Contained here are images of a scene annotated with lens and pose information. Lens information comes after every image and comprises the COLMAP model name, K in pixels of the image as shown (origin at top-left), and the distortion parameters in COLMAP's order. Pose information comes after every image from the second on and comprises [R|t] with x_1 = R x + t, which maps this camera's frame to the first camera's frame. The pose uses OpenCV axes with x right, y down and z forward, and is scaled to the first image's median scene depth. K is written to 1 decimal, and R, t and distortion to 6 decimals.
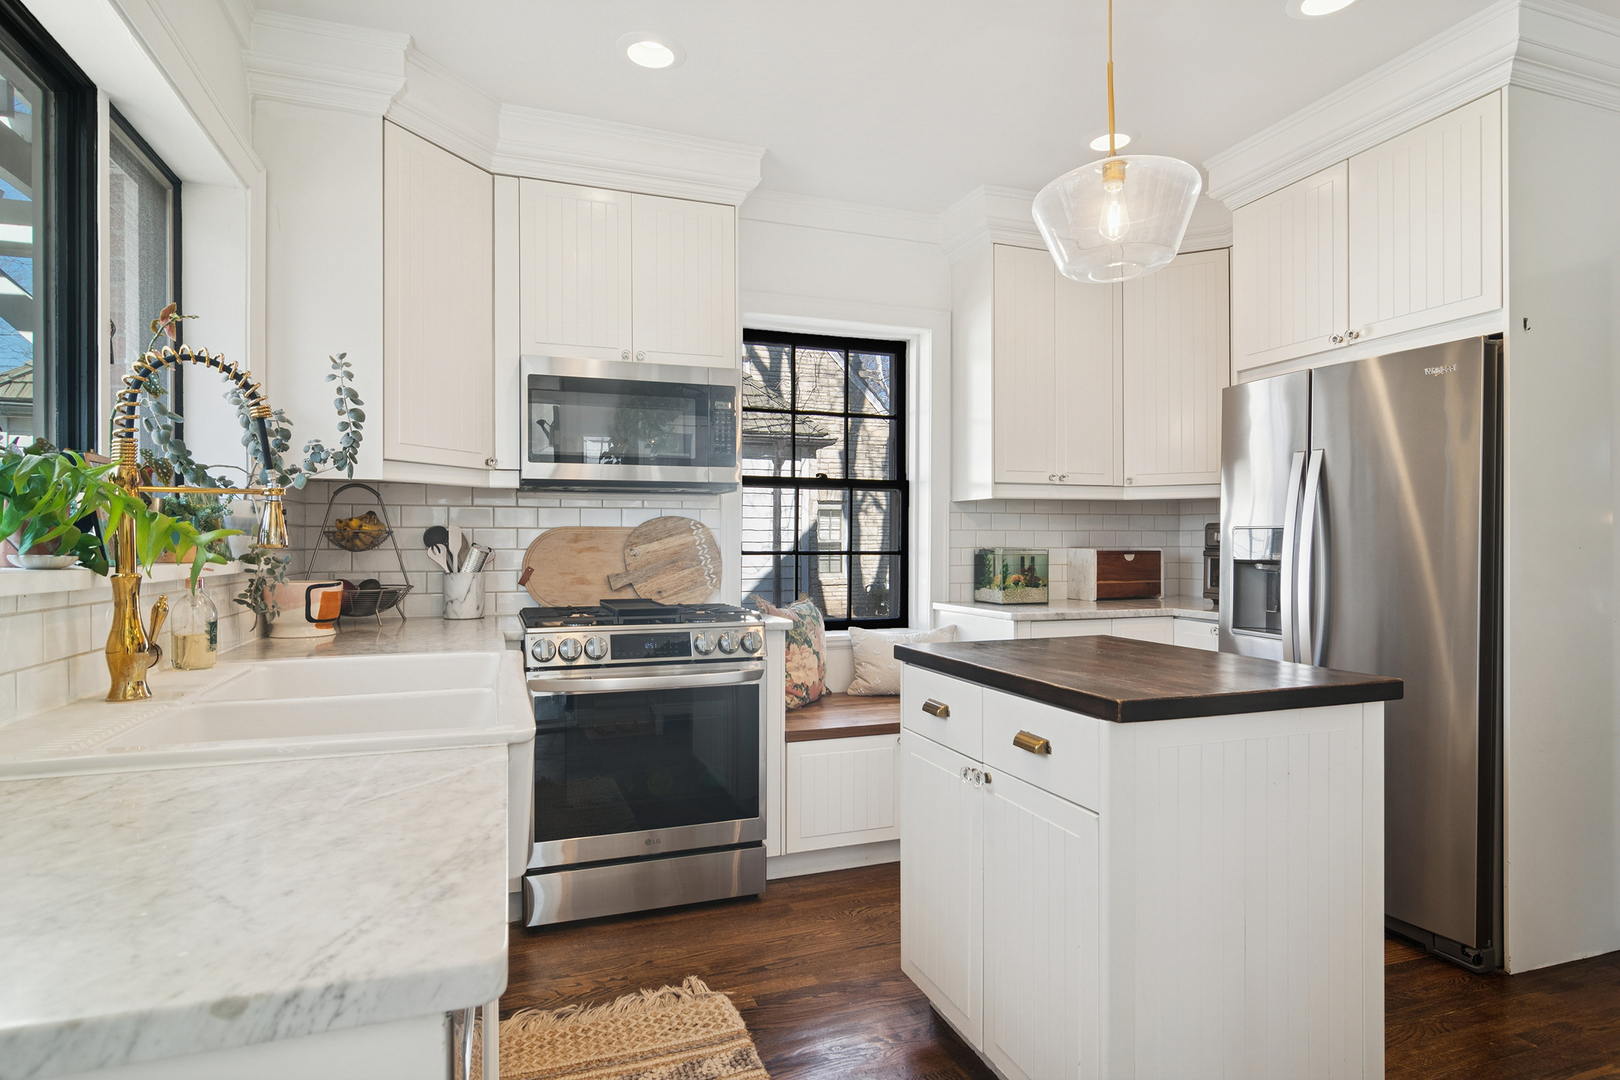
lens RADIAL K [[865.9, 0, 804.7], [0, 865.9, 548.2], [0, 0, 1]] dist [-0.001150, 0.000789]
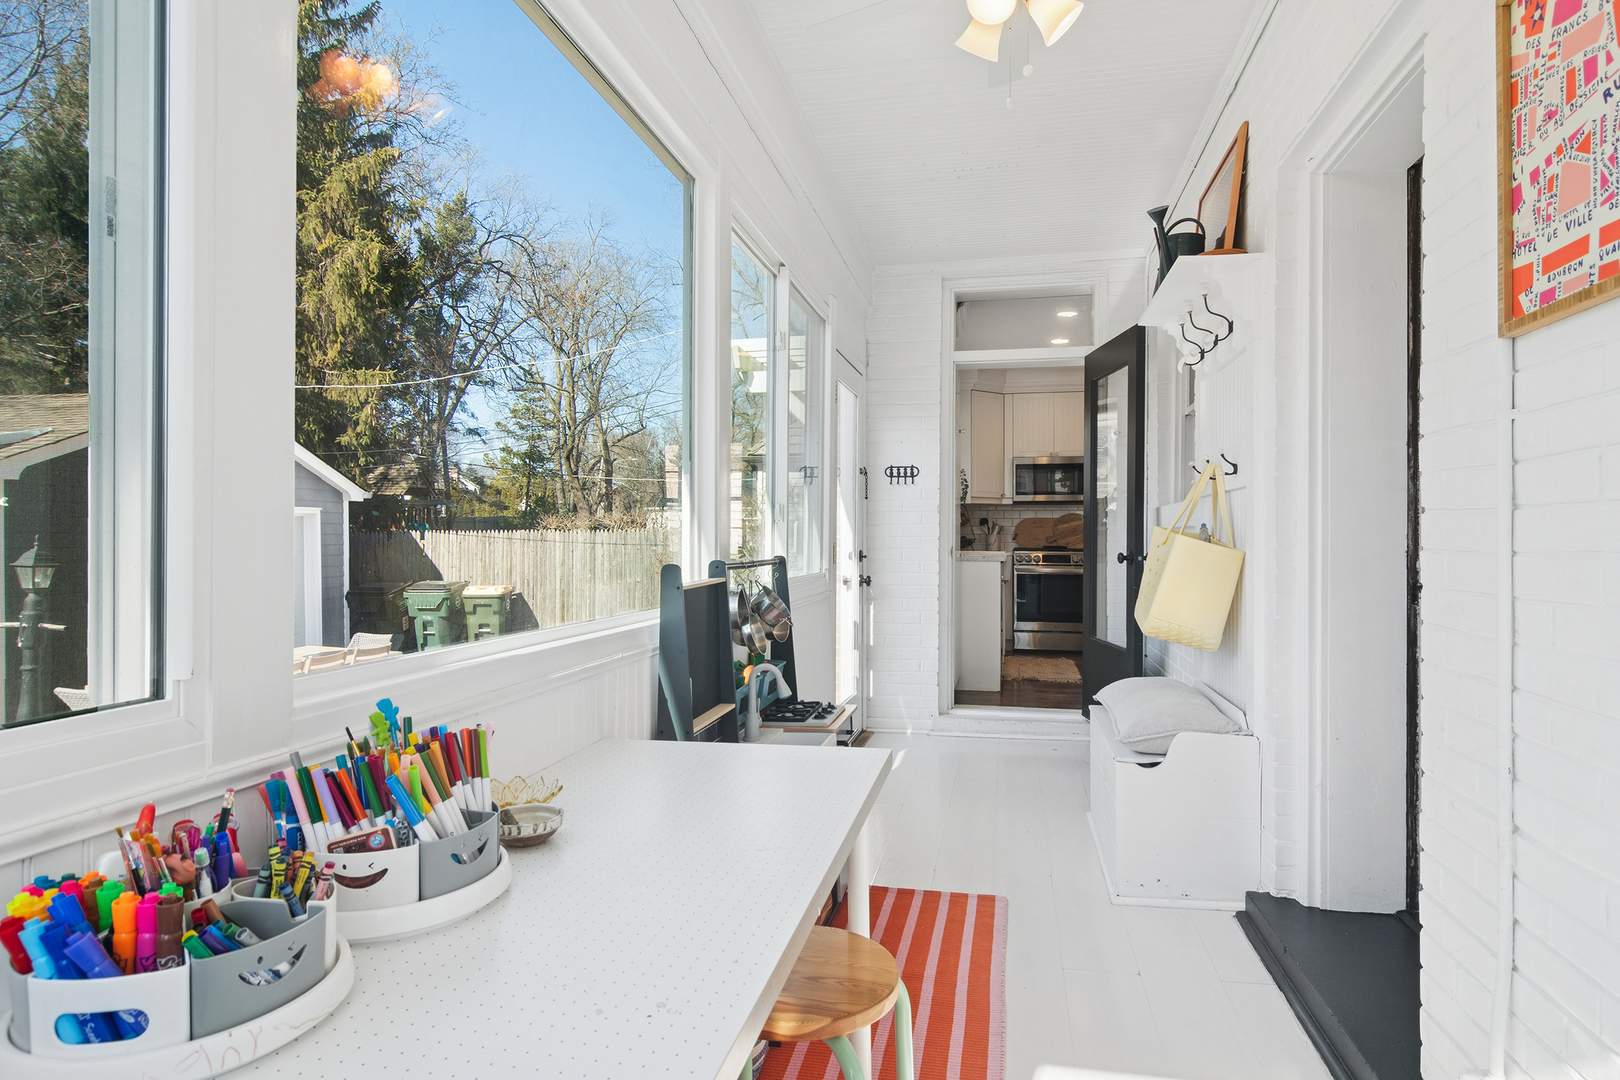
lens RADIAL K [[865.9, 0, 804.7], [0, 865.9, 548.2], [0, 0, 1]] dist [-0.001150, 0.000789]
pose [[0.845352, 0.007693, -0.534154, 0.548798], [-0.006941, 0.999970, 0.003417, 0.062776], [0.534164, 0.000819, 0.845380, -1.584731]]
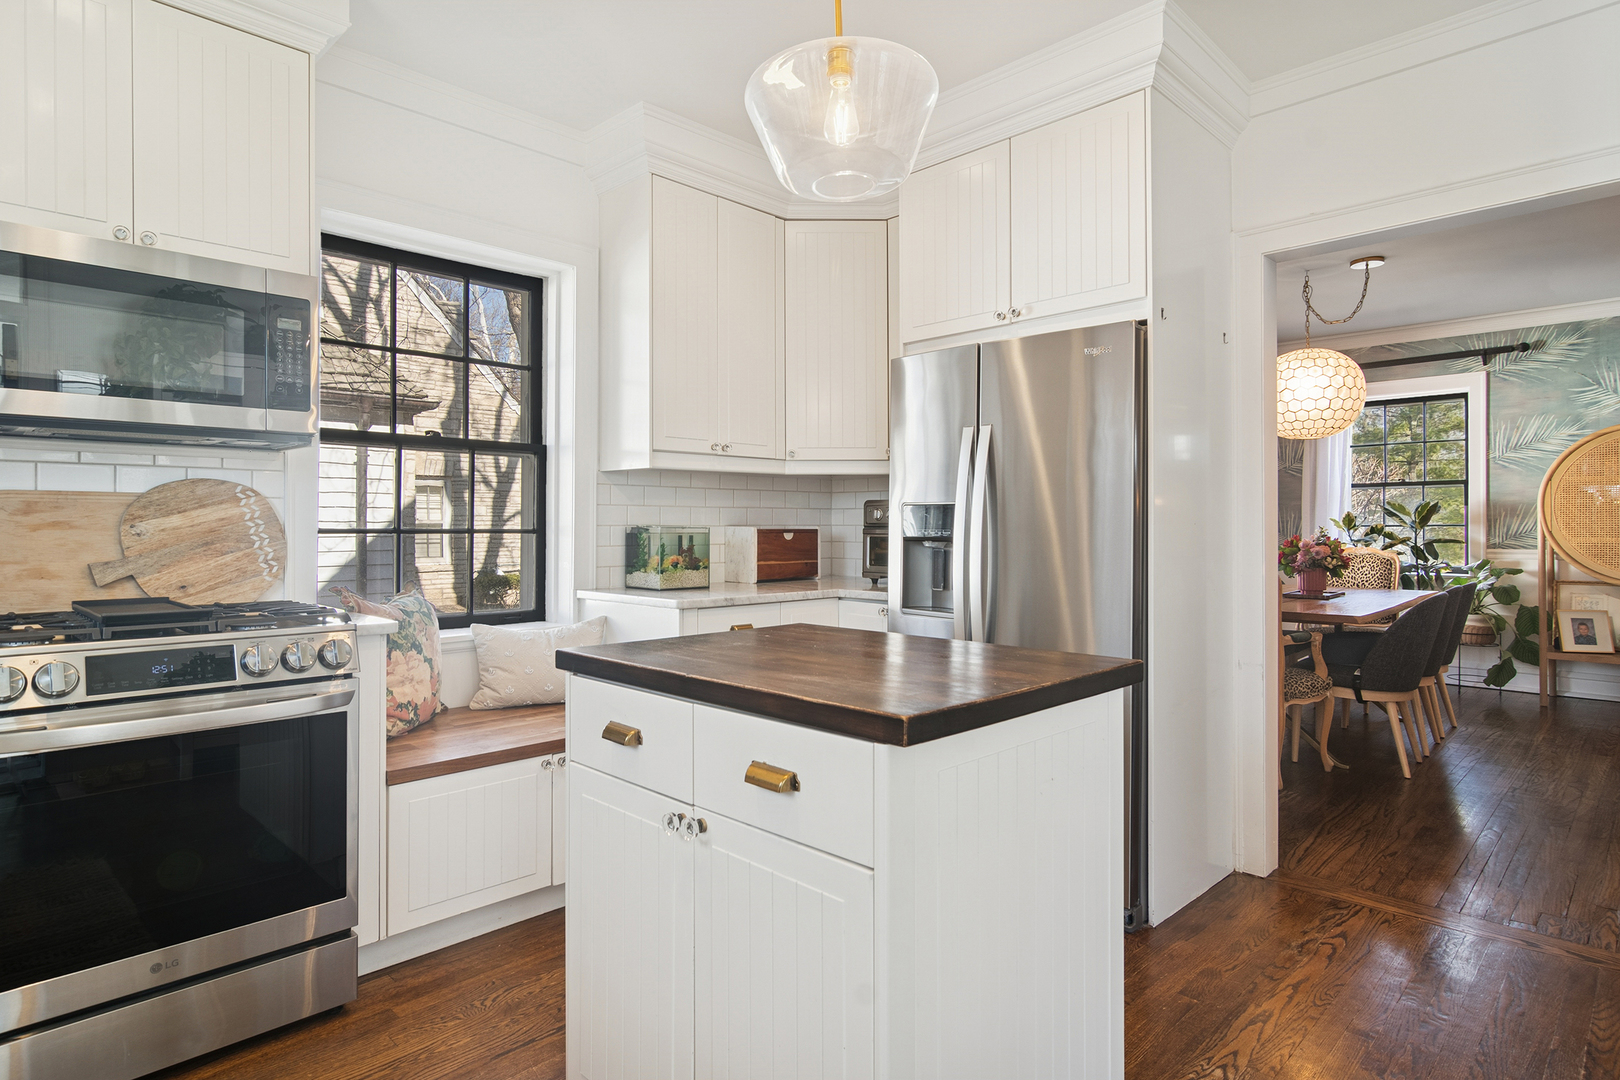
lens RADIAL K [[874.0, 0, 811.1], [0, 874.0, 525.6], [0, 0, 1]] dist [-0.001506, 0.000266]
pose [[0.901496, 0.002329, 0.432781, -0.016790], [0.000649, 0.999977, -0.006733, 0.006405], [-0.432786, 0.006351, 0.901474, 0.152658]]
